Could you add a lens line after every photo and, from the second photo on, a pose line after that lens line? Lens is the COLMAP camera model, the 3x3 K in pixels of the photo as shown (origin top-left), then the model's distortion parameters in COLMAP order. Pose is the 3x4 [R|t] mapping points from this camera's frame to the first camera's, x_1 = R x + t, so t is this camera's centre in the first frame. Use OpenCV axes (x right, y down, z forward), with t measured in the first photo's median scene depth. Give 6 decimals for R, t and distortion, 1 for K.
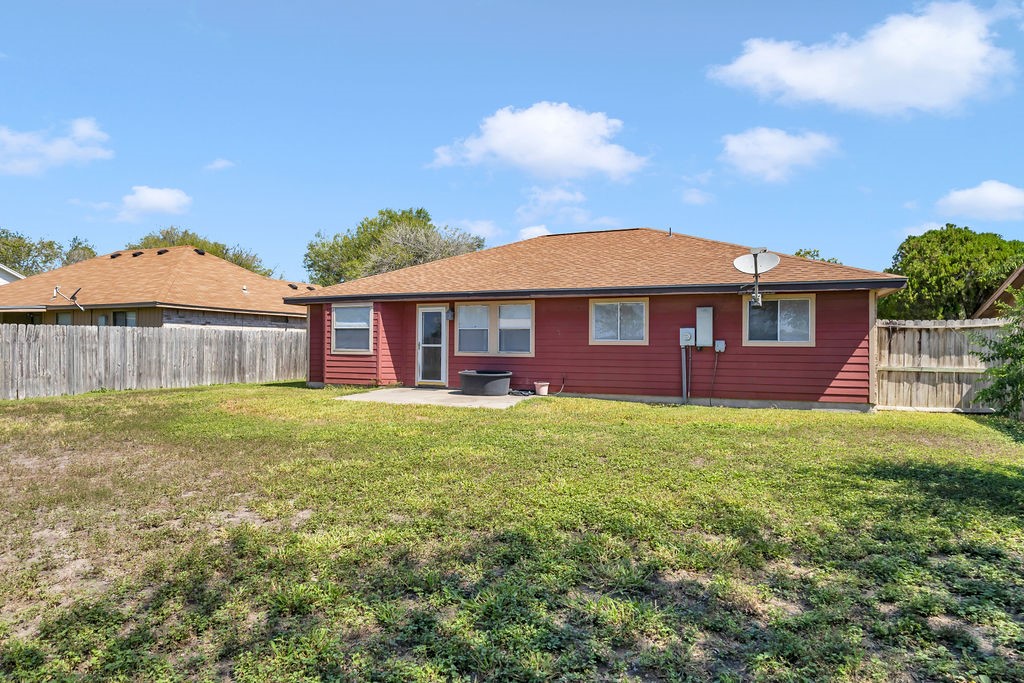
lens RADIAL K [[564.5, 0, 505.1], [0, 564.5, 337.6], [0, 0, 1]] dist [-0.003872, -0.001268]
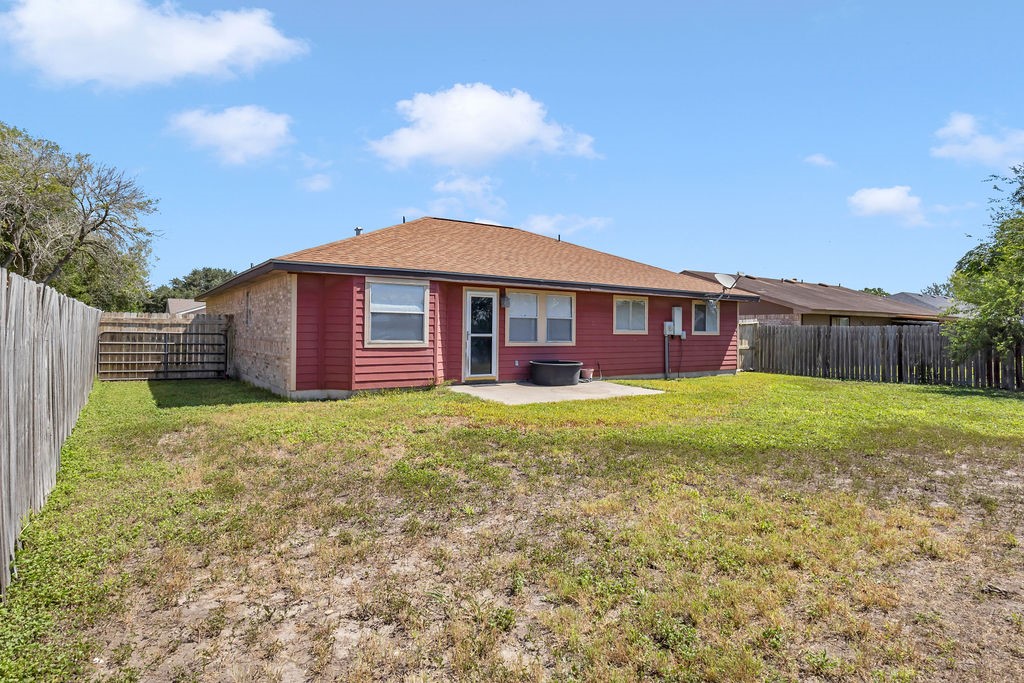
lens RADIAL K [[564.5, 0, 505.1], [0, 564.5, 337.6], [0, 0, 1]] dist [-0.003872, -0.001268]
pose [[0.550222, -0.010504, 0.834952, -0.855594], [-0.016408, 0.999592, 0.023388, -0.003592], [-0.834857, -0.026568, 0.549825, 0.492084]]
